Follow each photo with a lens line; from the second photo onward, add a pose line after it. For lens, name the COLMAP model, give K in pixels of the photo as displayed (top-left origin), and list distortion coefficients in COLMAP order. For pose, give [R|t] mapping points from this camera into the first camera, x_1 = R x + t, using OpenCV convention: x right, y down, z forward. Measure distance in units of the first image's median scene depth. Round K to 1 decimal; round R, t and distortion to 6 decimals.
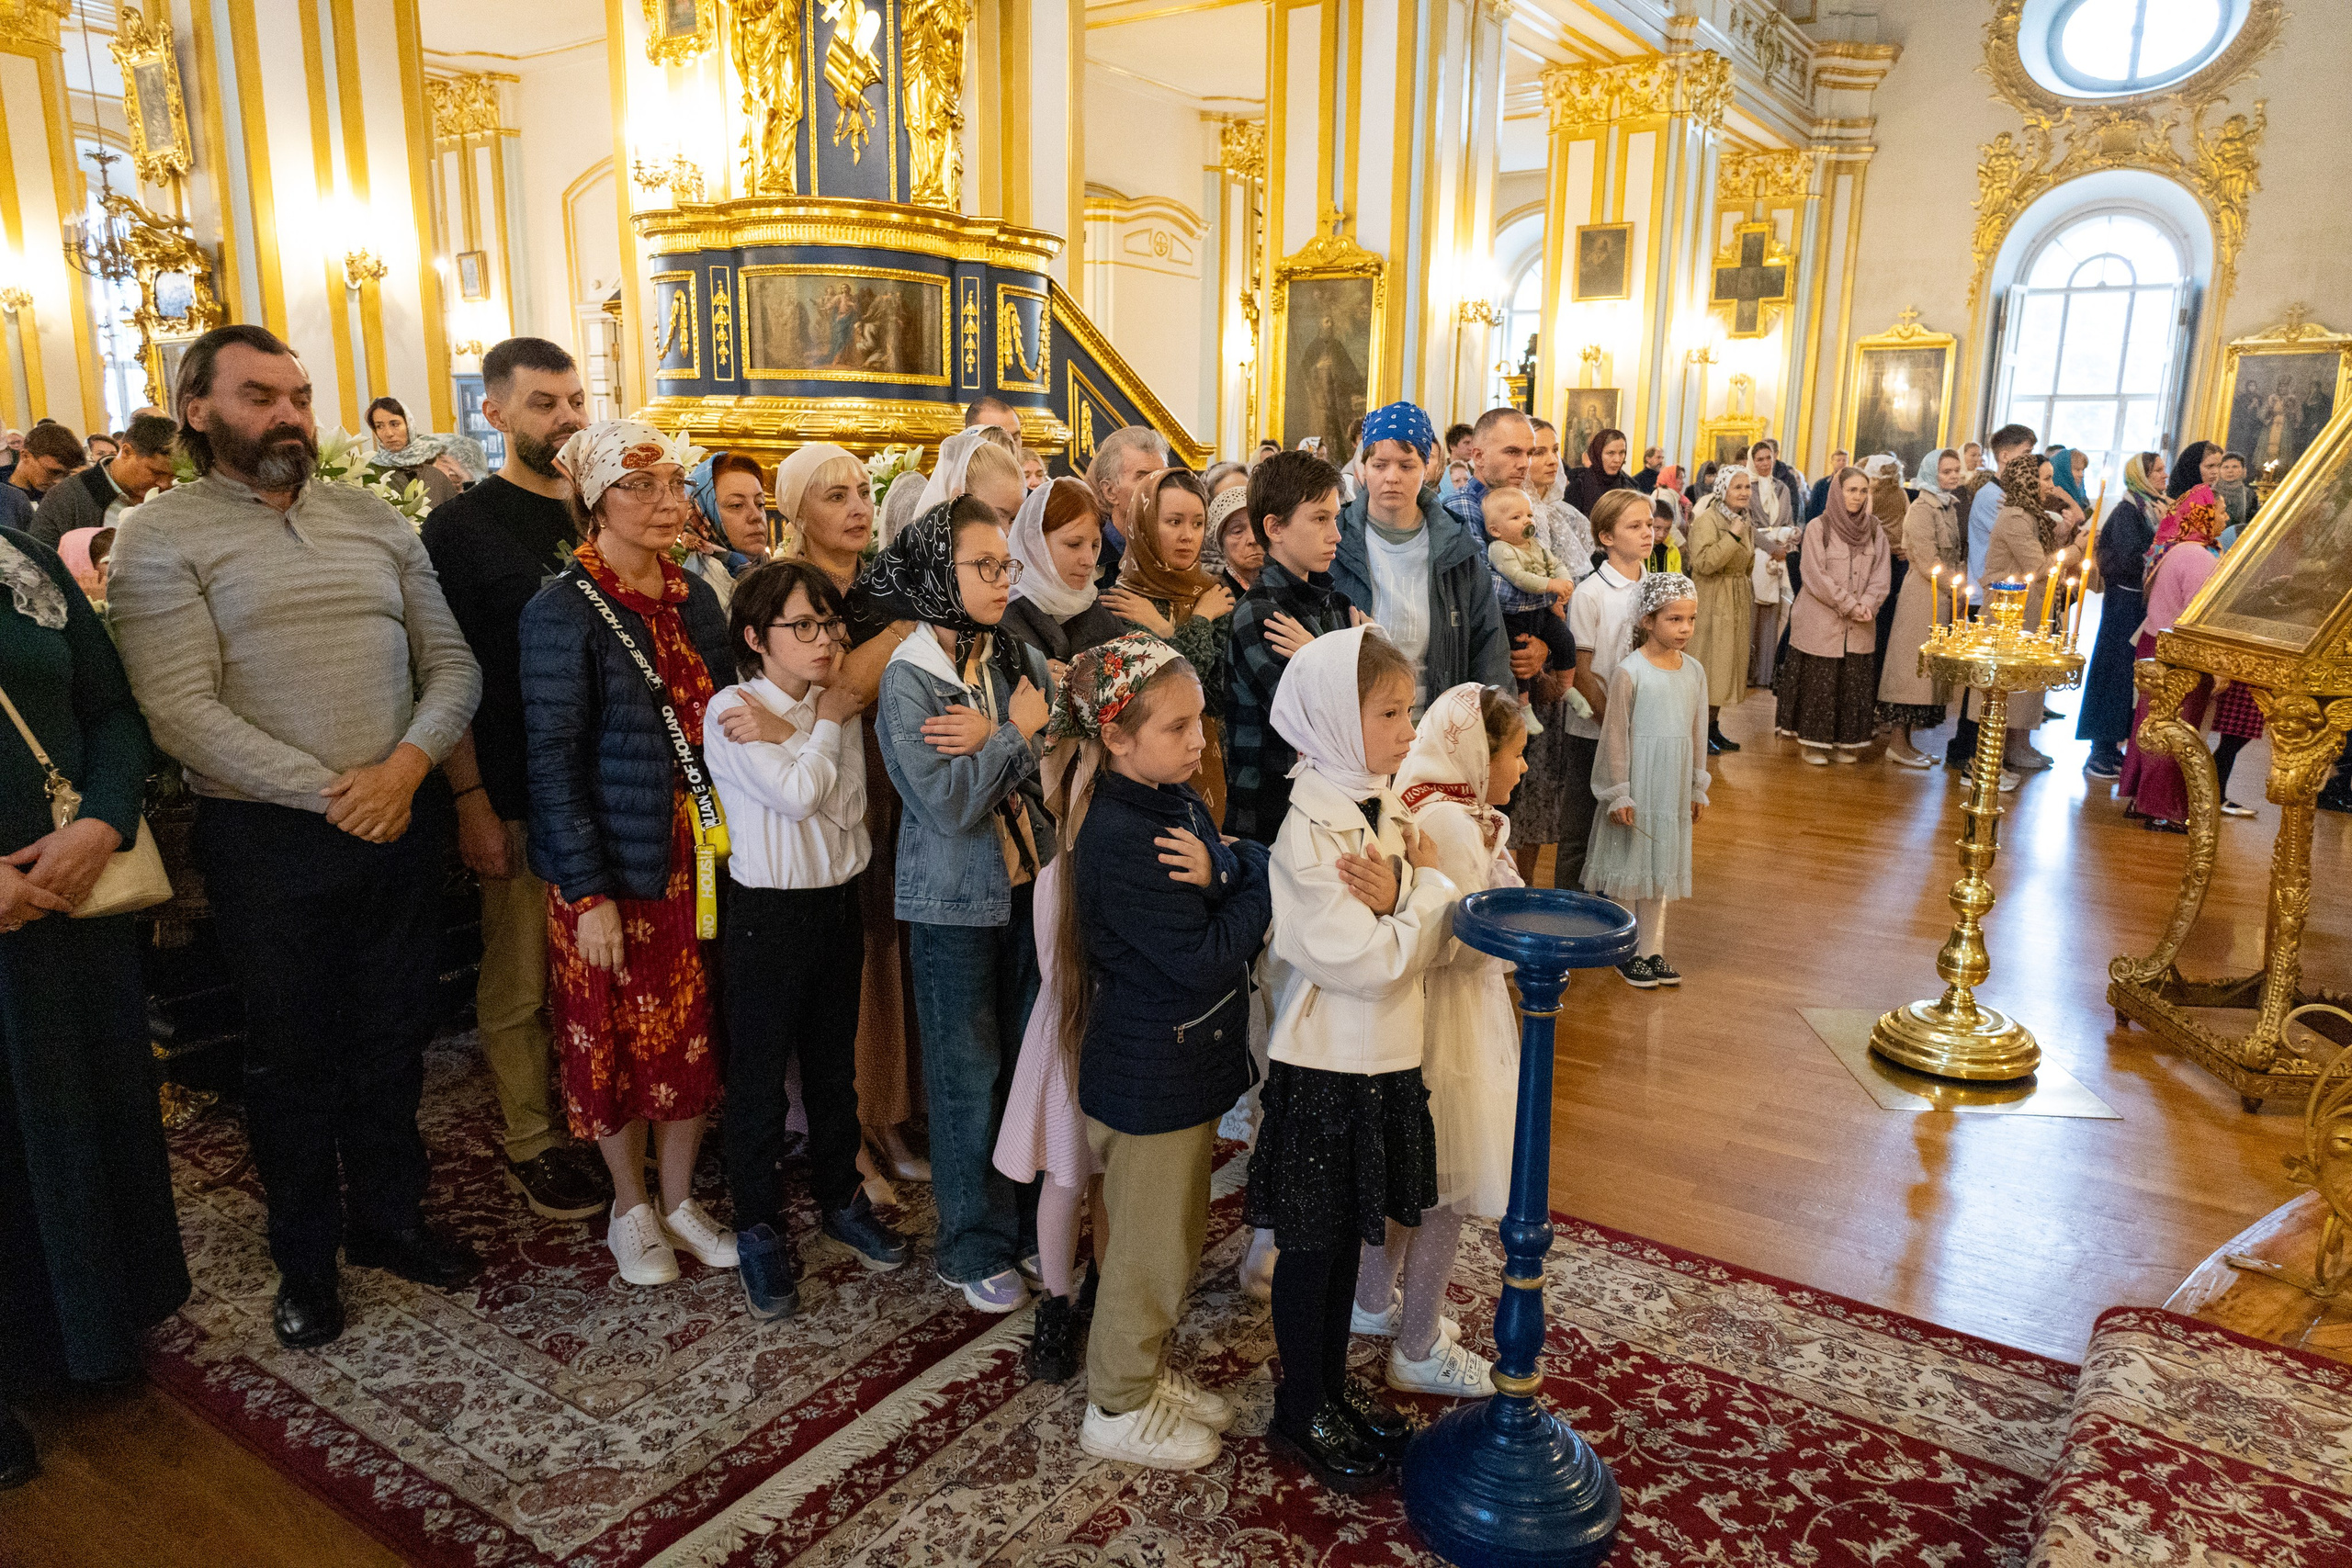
lens RADIAL K [[1528.8, 0, 1176.0], [0, 1528.8, 784.0], [0, 0, 1]] dist [0.021478, -0.007701]
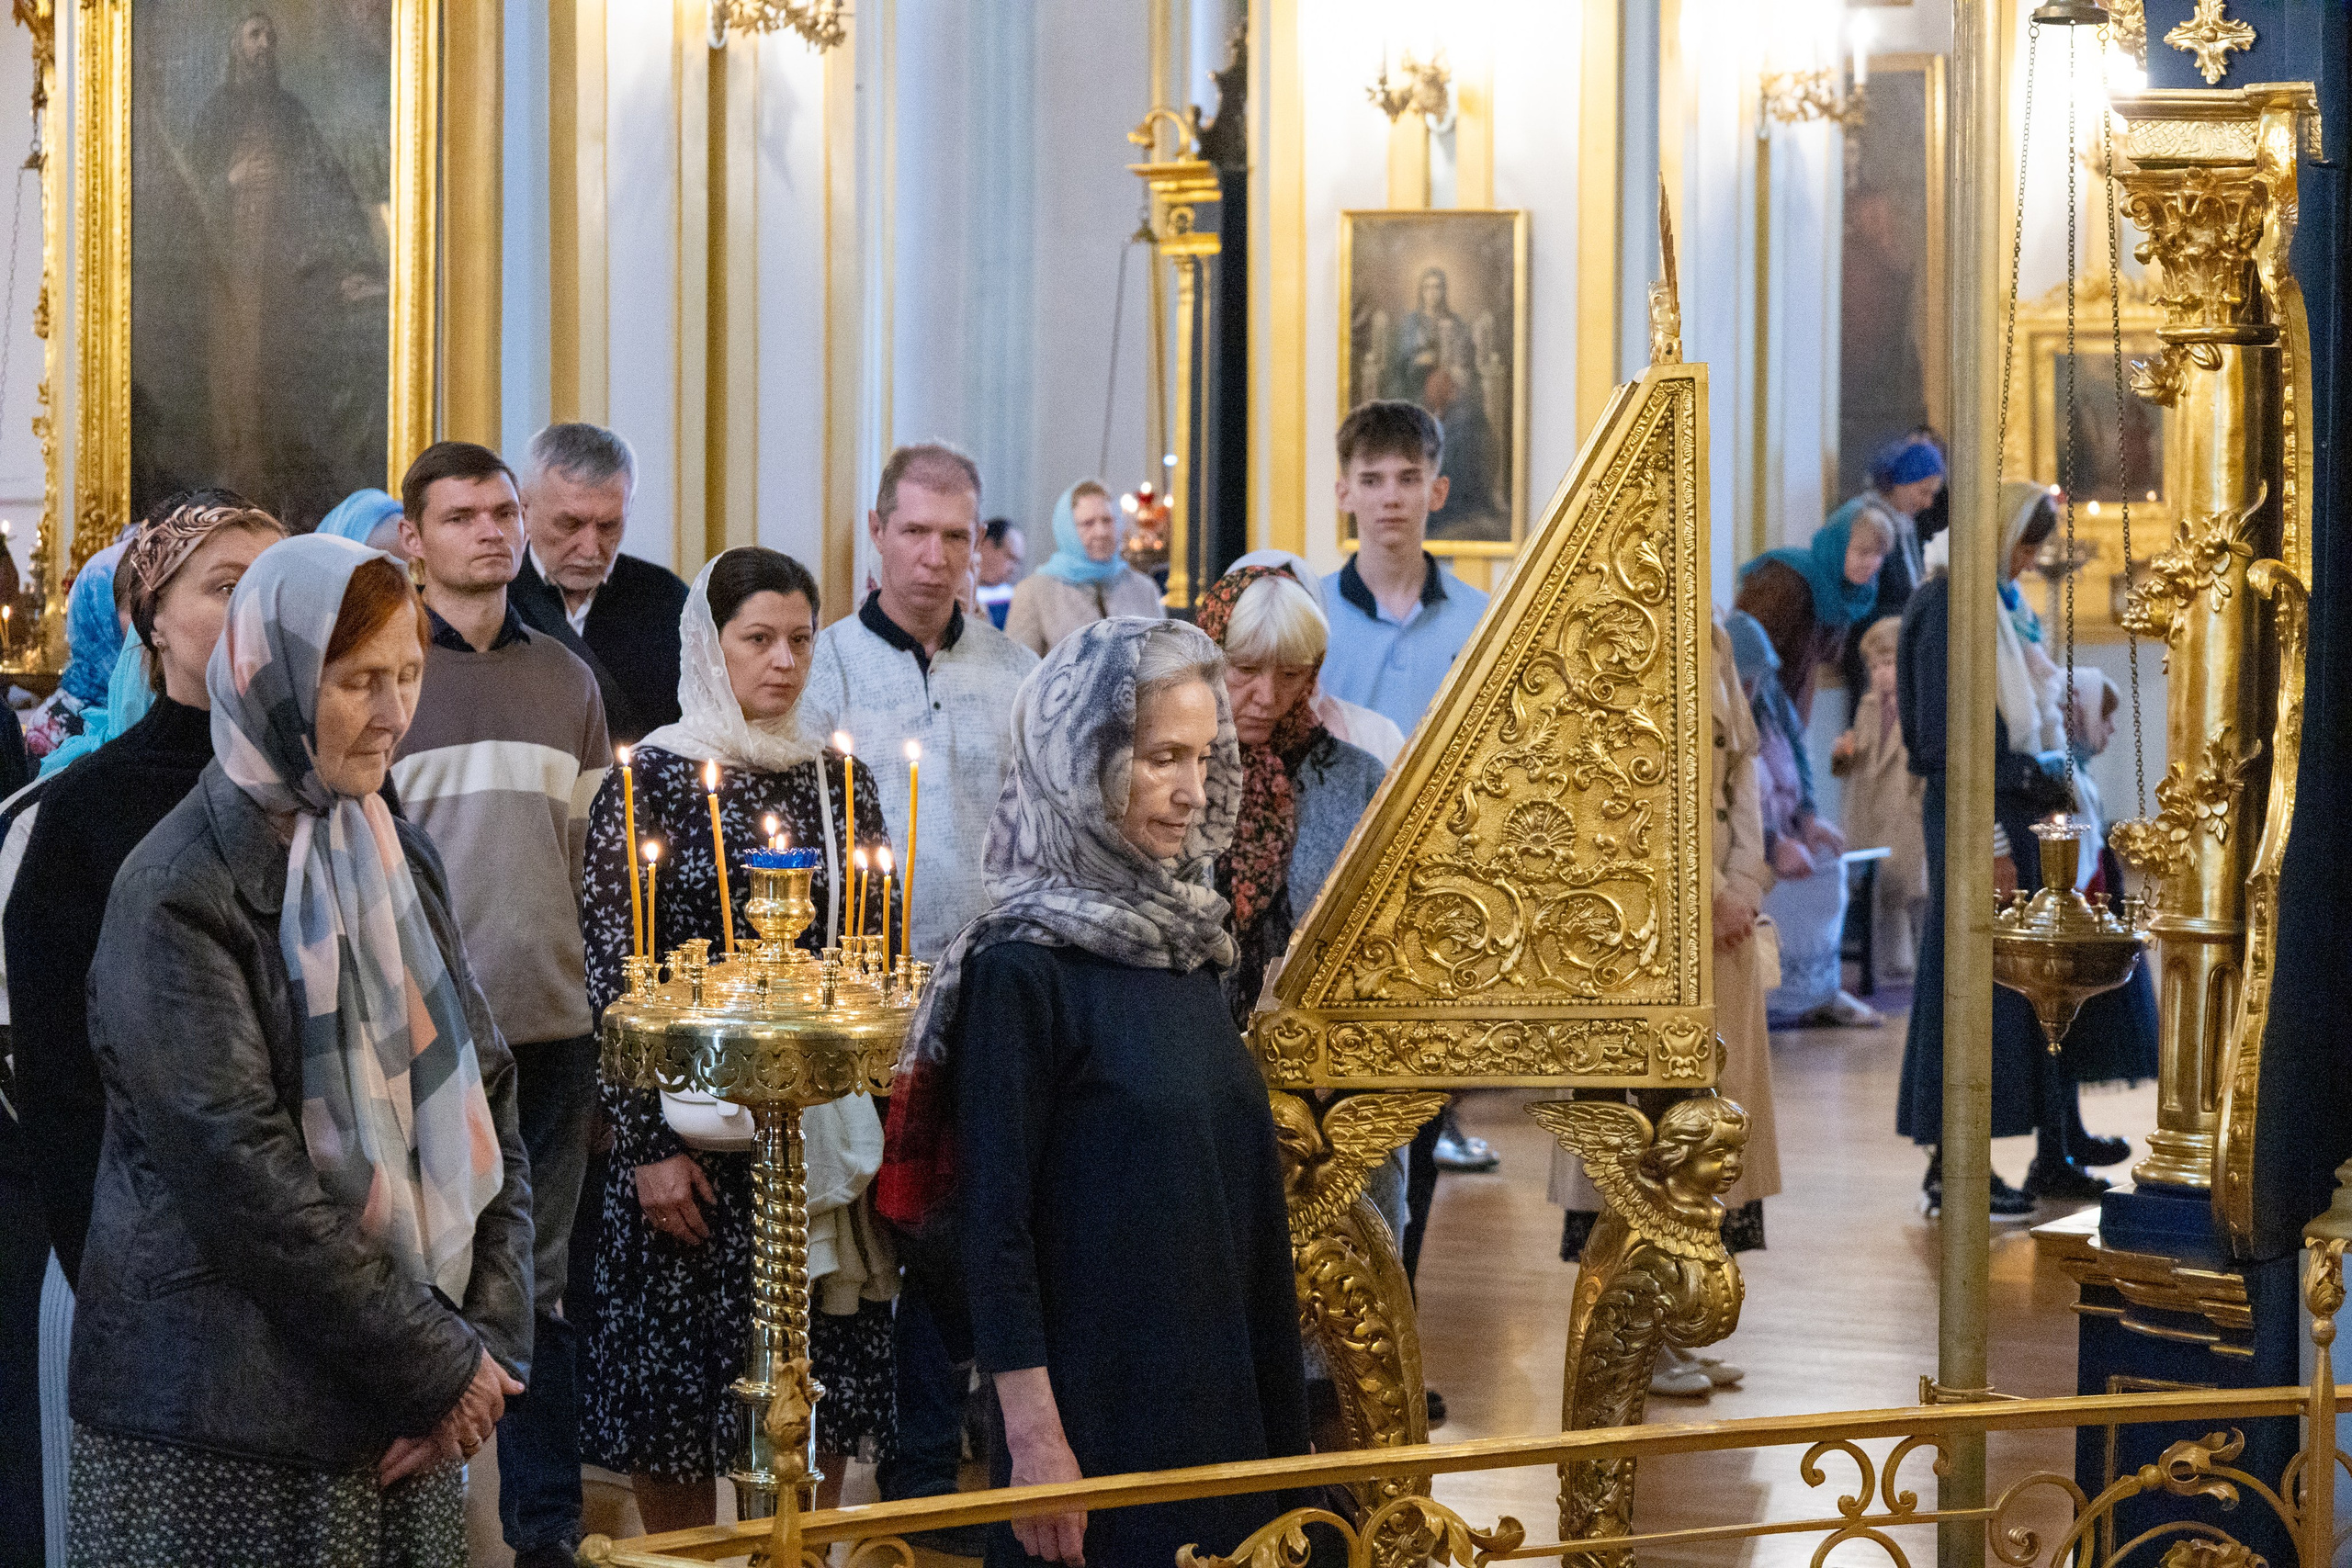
lens RADIAL K [[6826.0, 0, 1250.9], [0, 6826.0, 821.4], [0, 0, 1]] dist [-0.019330, 0.681717]
pose [[0.995700, -0.015164, 0.091387, 0.310755], [0.028449, 0.988893, -0.145881, 0.089980], [-0.088160, 0.147854, 0.985072, -0.558701]]
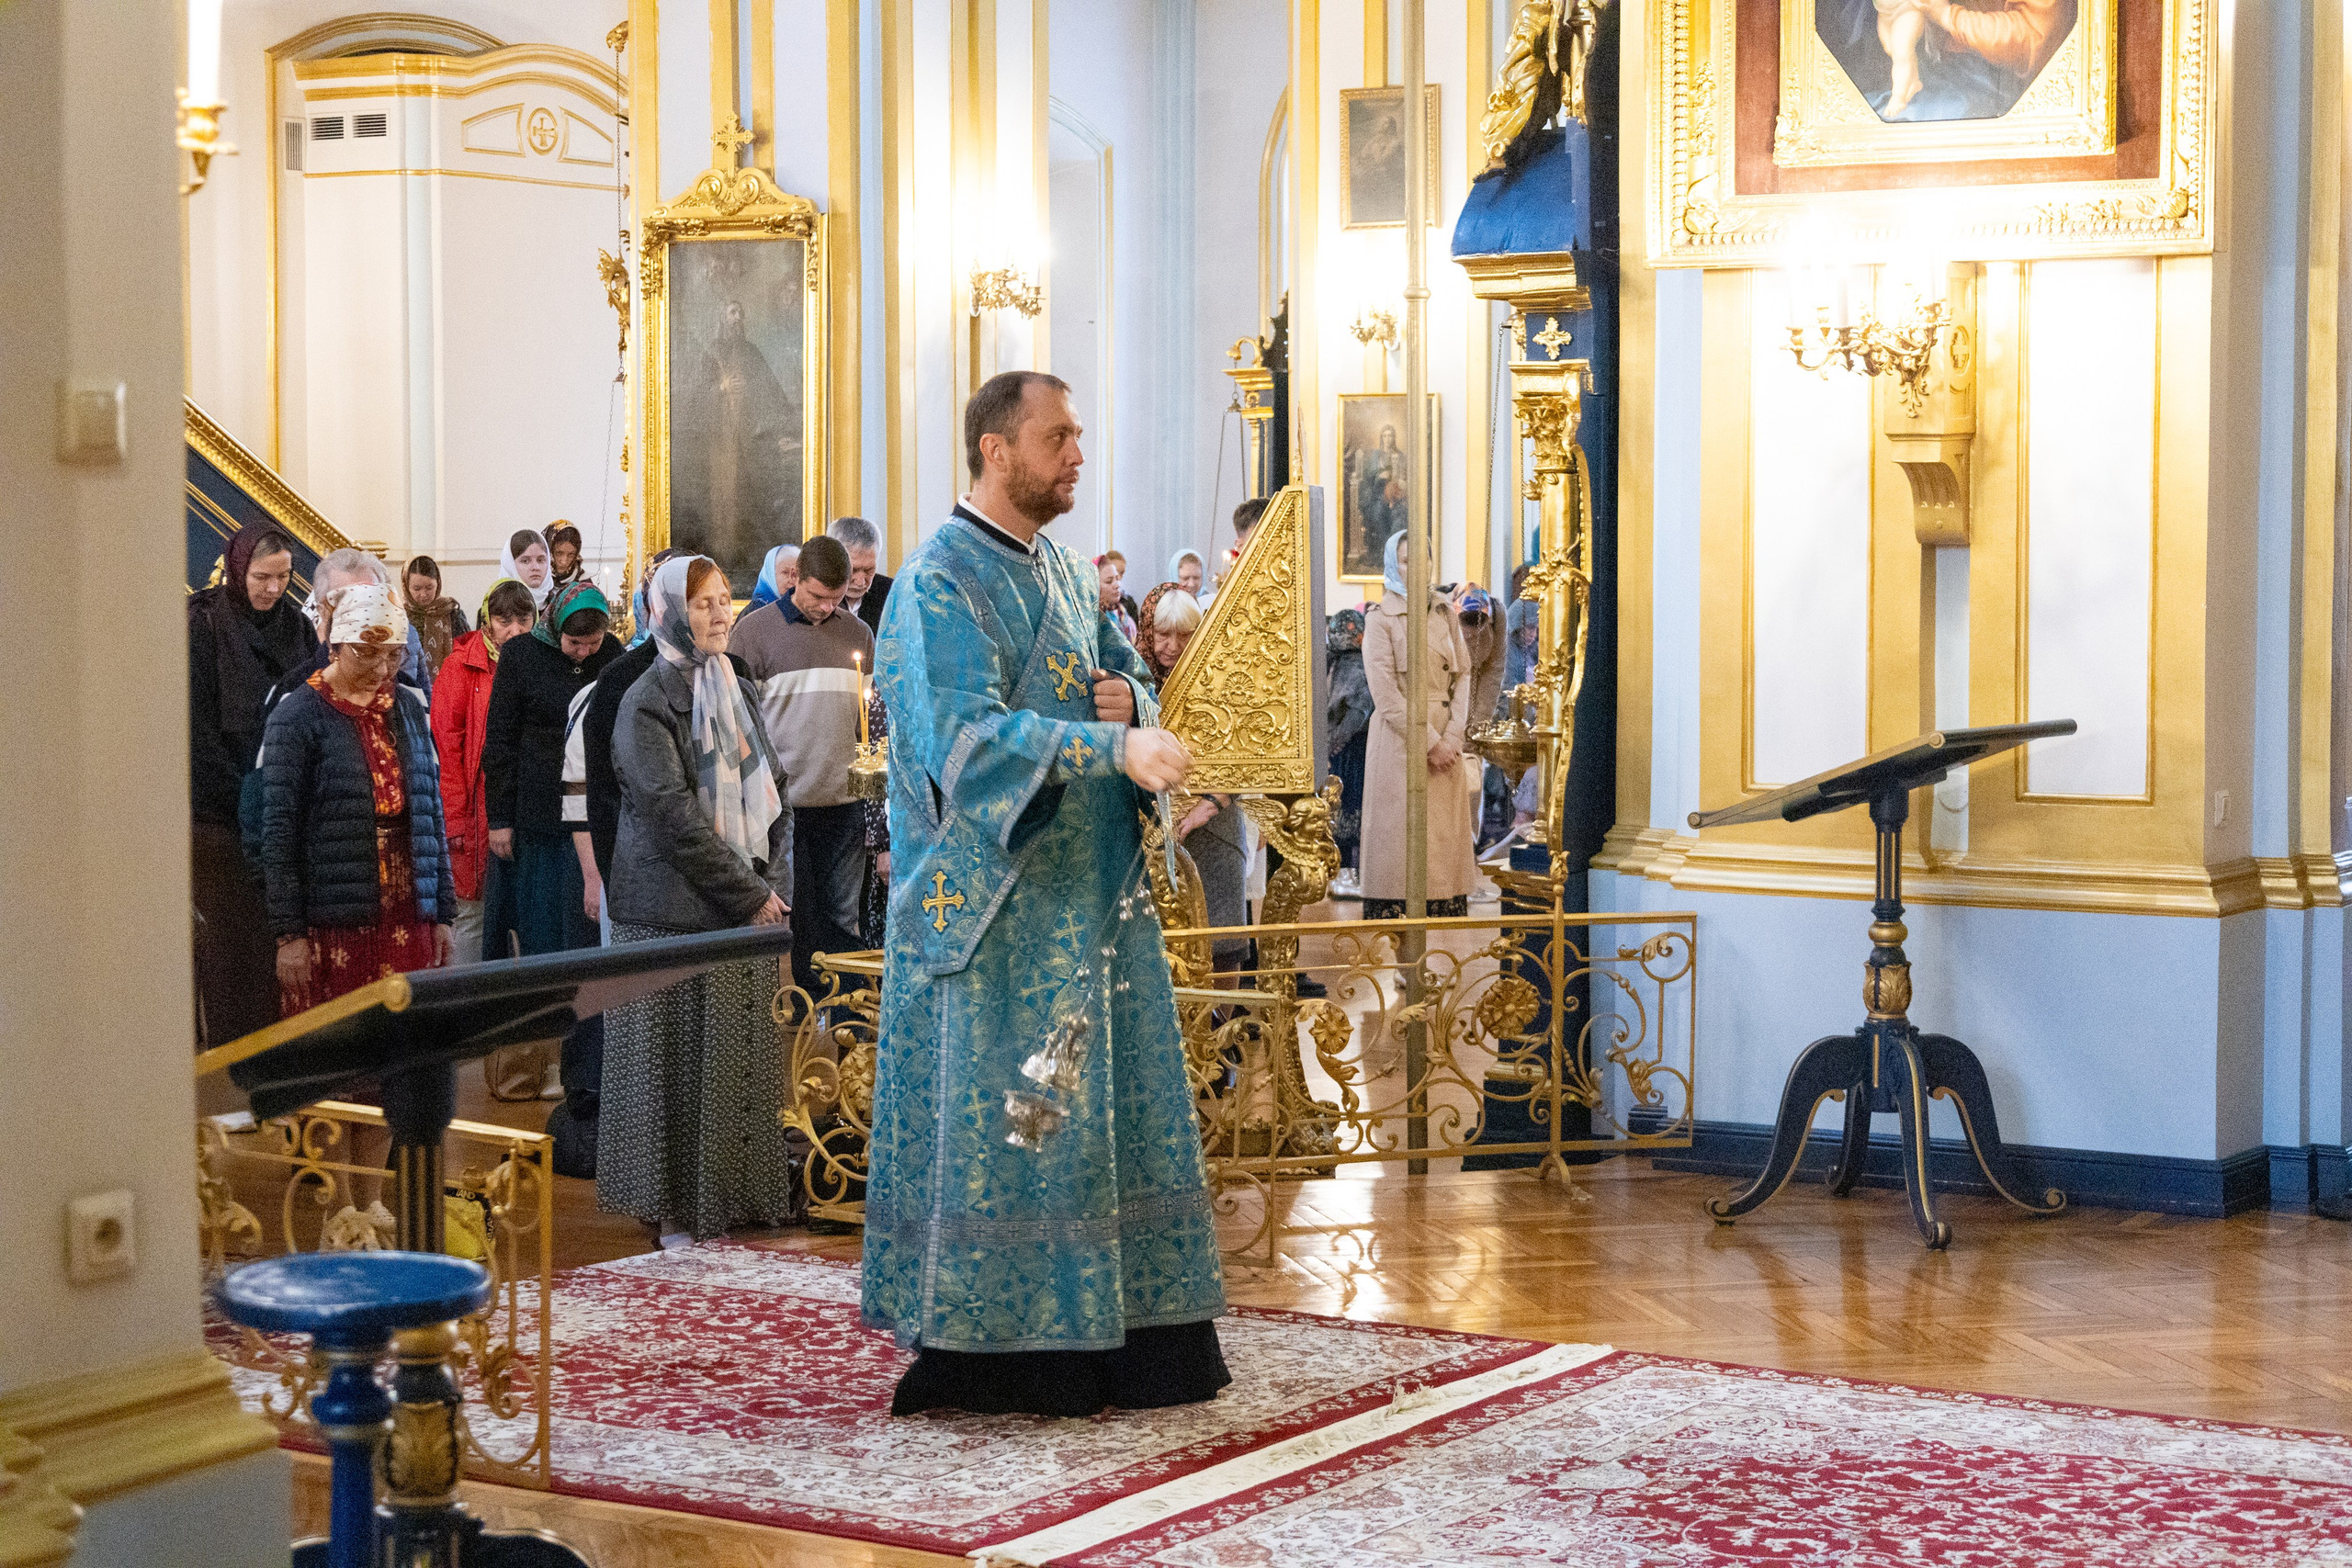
lens RADIAL K [[4358.8, 0, 1345.9], [0, 4358.8, 913.2], [0, 0, 1]] dist [-0.070537, -0.065721]
pose [[0.997020, -0.023254, 0.073558, 0.374269], [0.031501, 0.993092, -0.113027, 0.205389], [-0.070422, 0.115008, 0.990865, -1.102502]]
